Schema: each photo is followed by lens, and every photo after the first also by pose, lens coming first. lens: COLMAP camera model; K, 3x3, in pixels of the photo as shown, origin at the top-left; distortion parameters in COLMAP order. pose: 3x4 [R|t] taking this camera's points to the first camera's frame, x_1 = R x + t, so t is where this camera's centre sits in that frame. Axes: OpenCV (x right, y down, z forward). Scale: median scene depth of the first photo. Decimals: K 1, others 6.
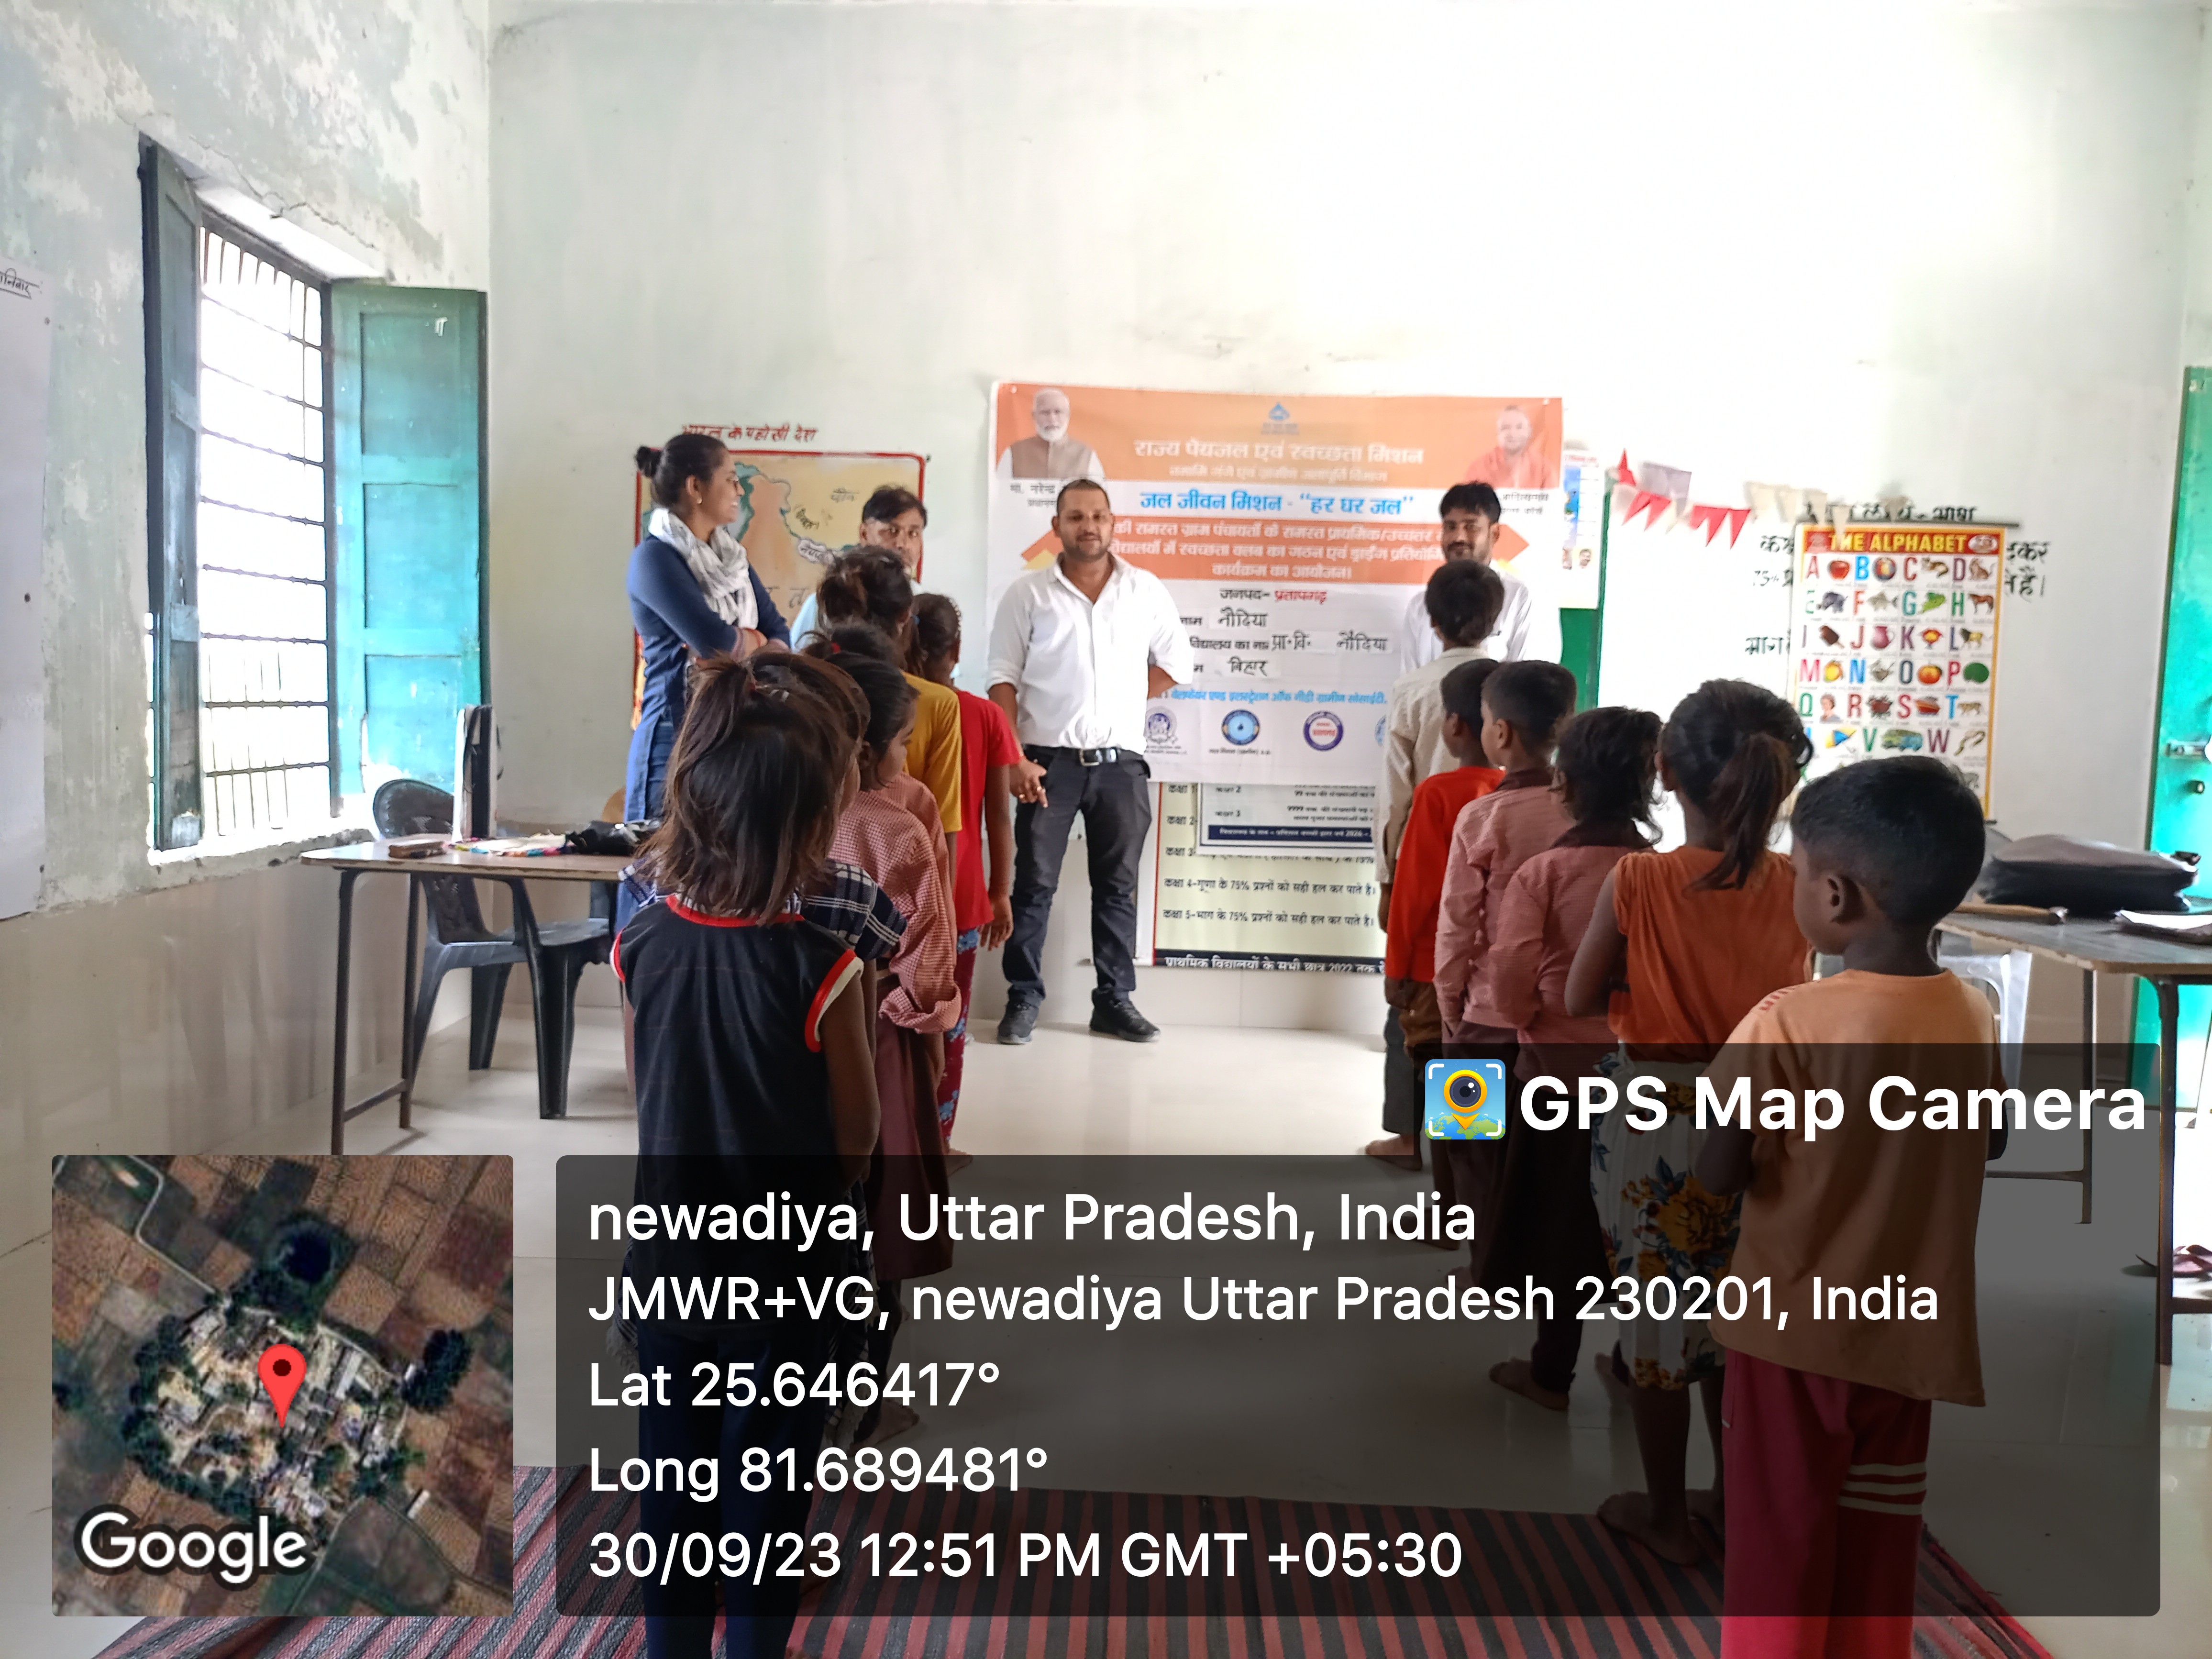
lens RADIAL K [[1557.5, 0, 1114.9], [0, 1557.5, 844.2], [0, 0, 1]] dist [-0.002201, -0.006351]
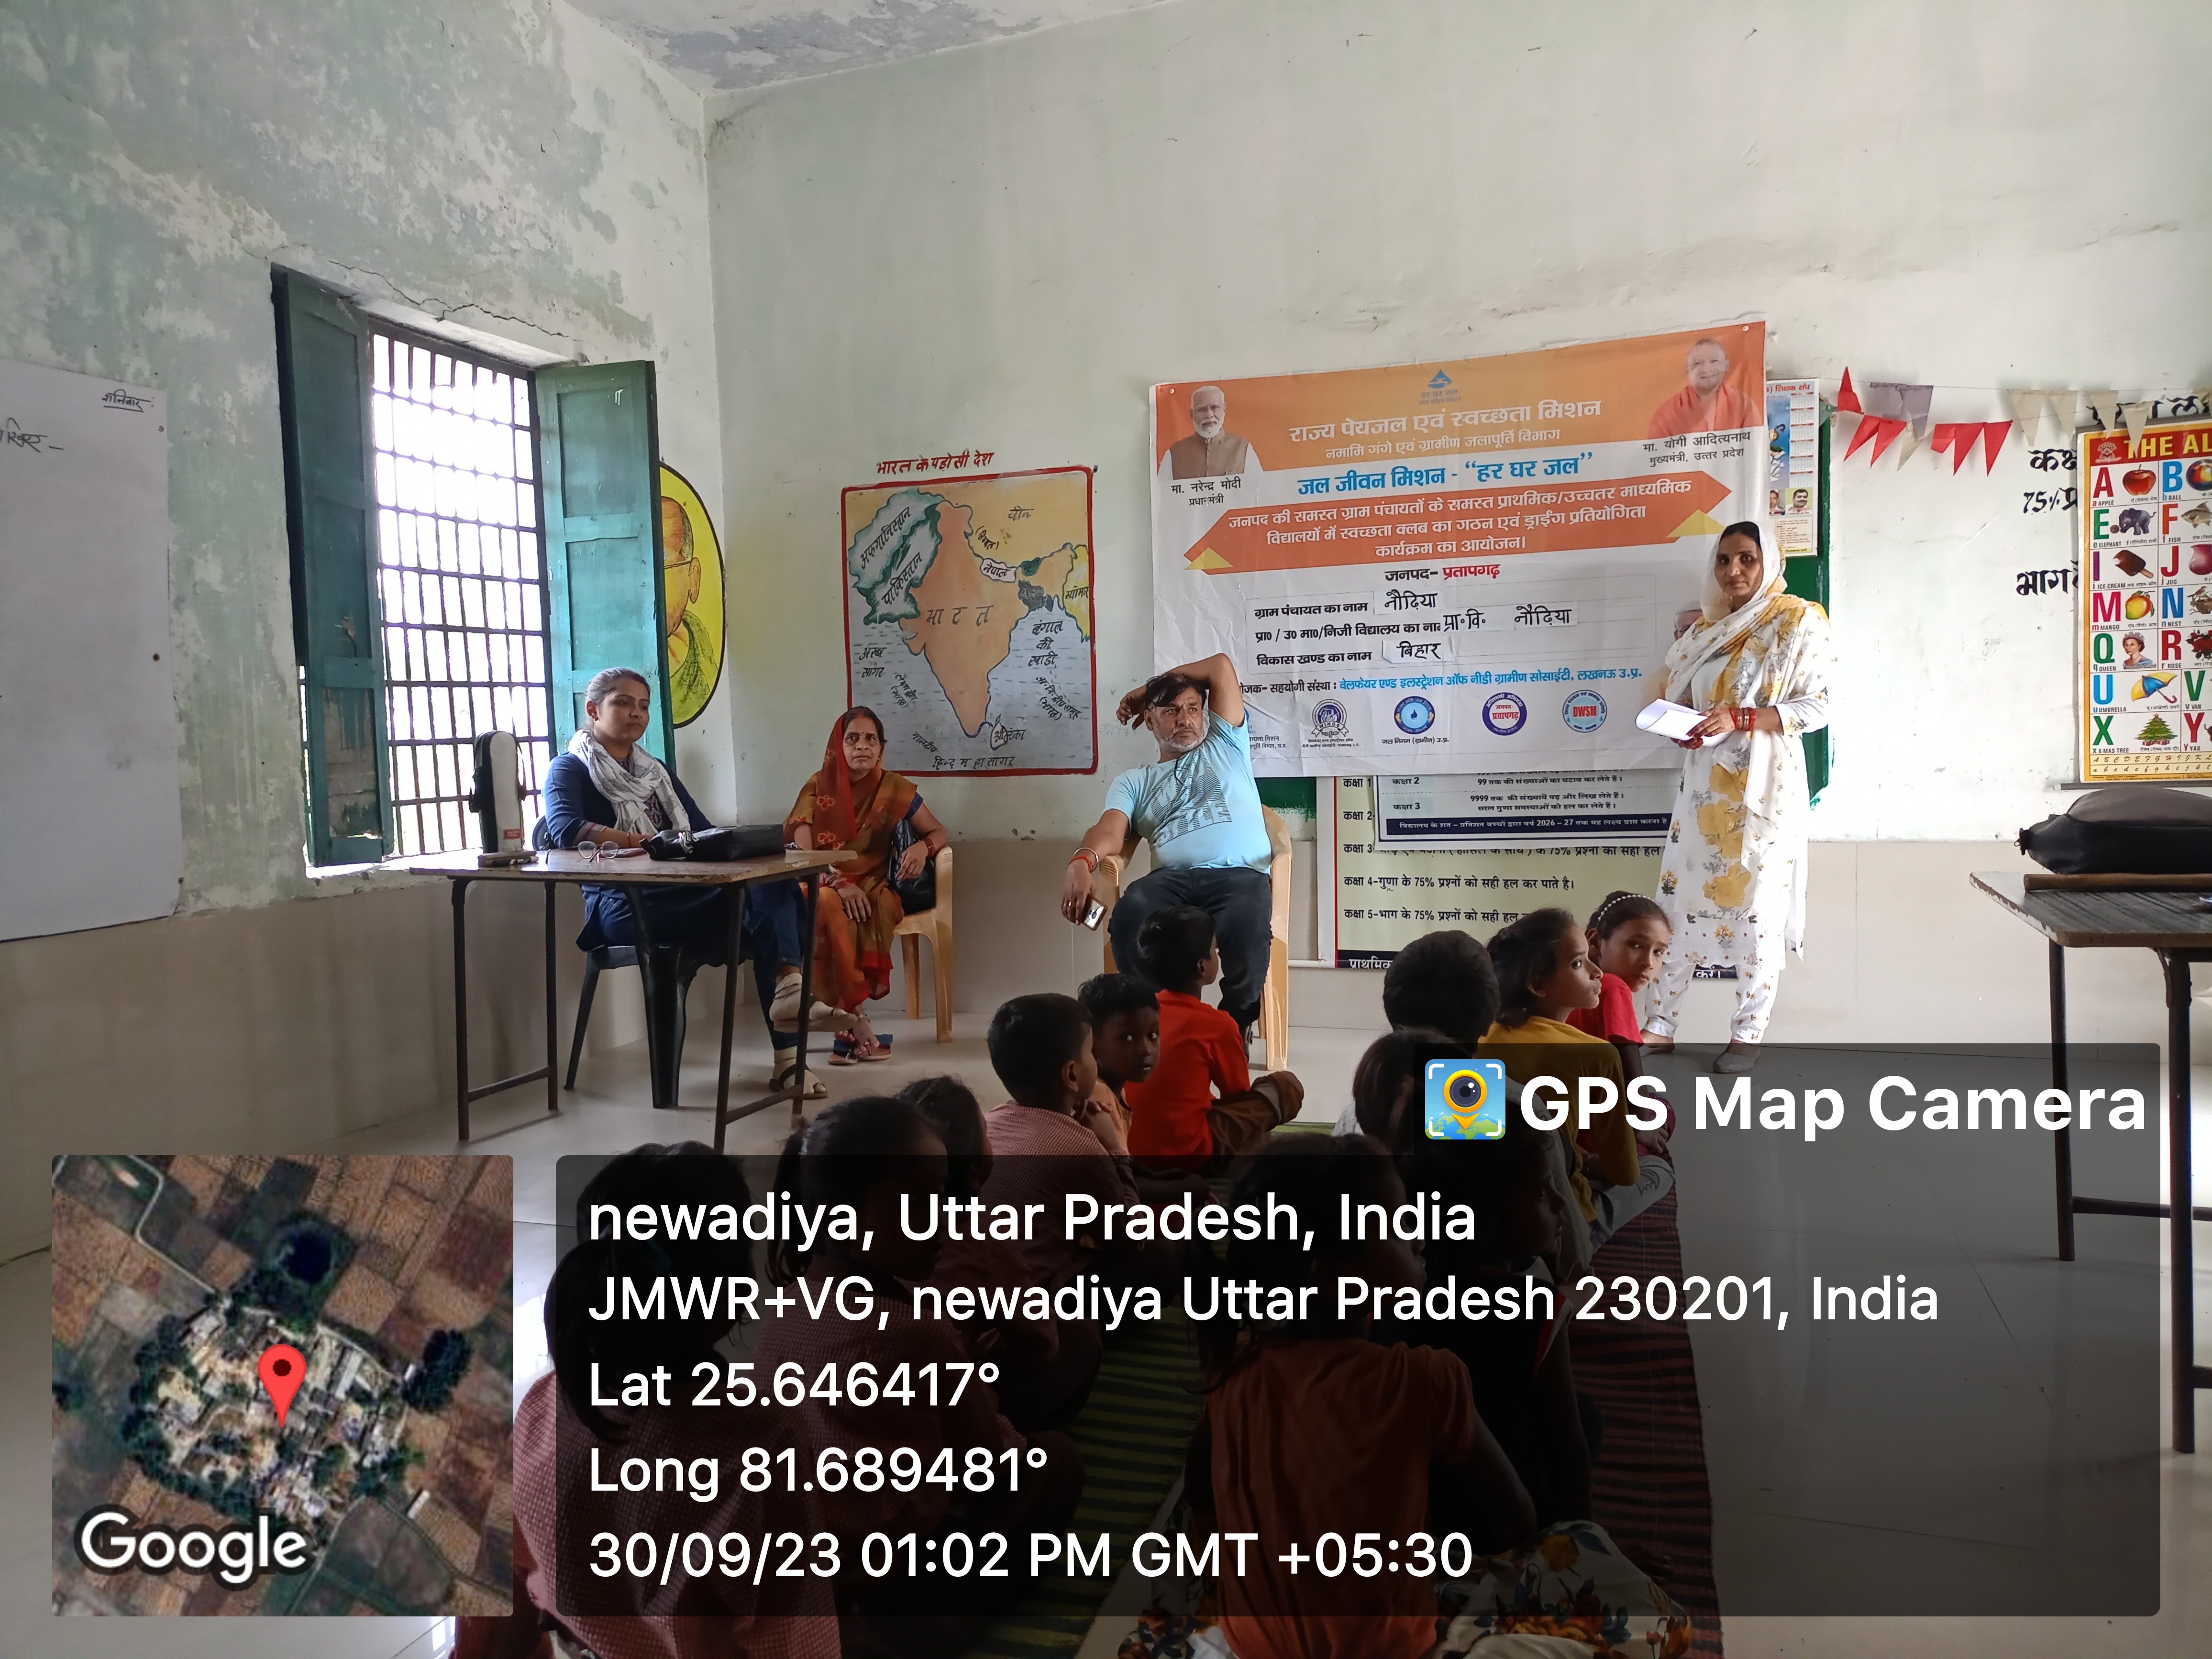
lens RADIAL K [[1557.4, 0, 1140.4], [0, 1557.4, 848.7], [0, 0, 1]] dist [0.004698, -0.004908]
pose [[0.946756, -0.030904, -0.320465, 0.226291], [0.026844, 0.999494, -0.017081, 0.018286], [0.320830, 0.007569, 0.947106, 0.048236]]
